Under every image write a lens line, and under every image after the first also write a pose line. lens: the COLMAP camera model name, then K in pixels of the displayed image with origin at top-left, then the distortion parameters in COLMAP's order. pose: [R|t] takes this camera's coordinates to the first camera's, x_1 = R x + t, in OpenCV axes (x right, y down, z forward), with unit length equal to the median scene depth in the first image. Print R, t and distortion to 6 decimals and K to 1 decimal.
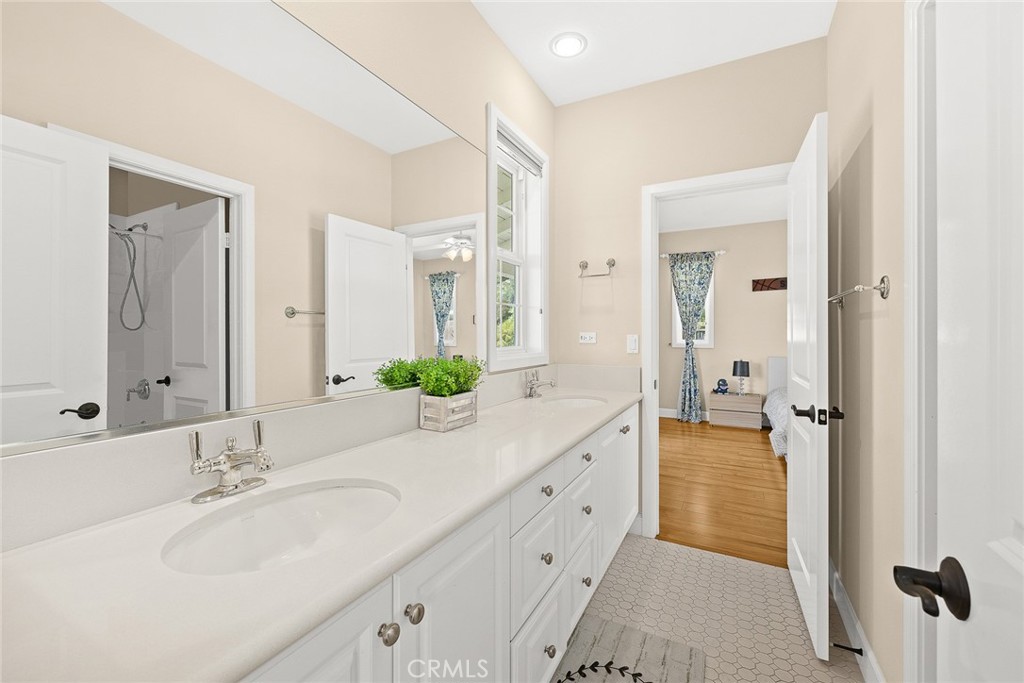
lens RADIAL K [[411.8, 0, 508.3], [0, 411.8, 338.5], [0, 0, 1]] dist [0.001655, 0.000046]
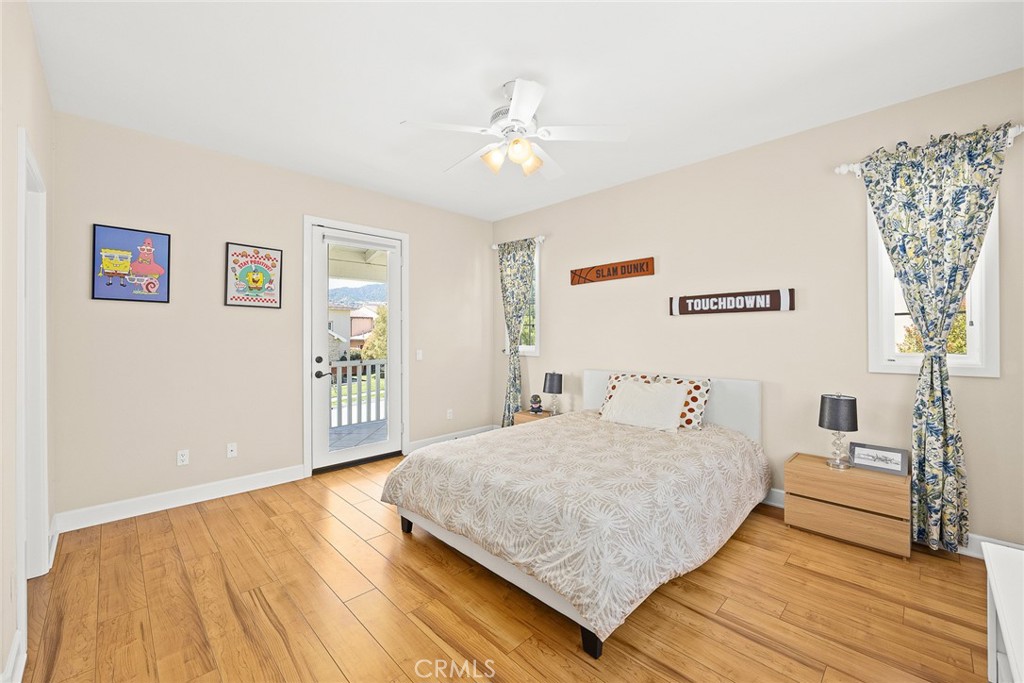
lens RADIAL K [[411.8, 0, 515.1], [0, 411.8, 336.5], [0, 0, 1]] dist [0.001655, 0.000046]
pose [[0.960944, -0.002550, -0.276732, 0.682815], [0.000412, 0.999970, -0.007783, -0.009064], [0.276743, 0.007365, 0.960916, 0.204565]]
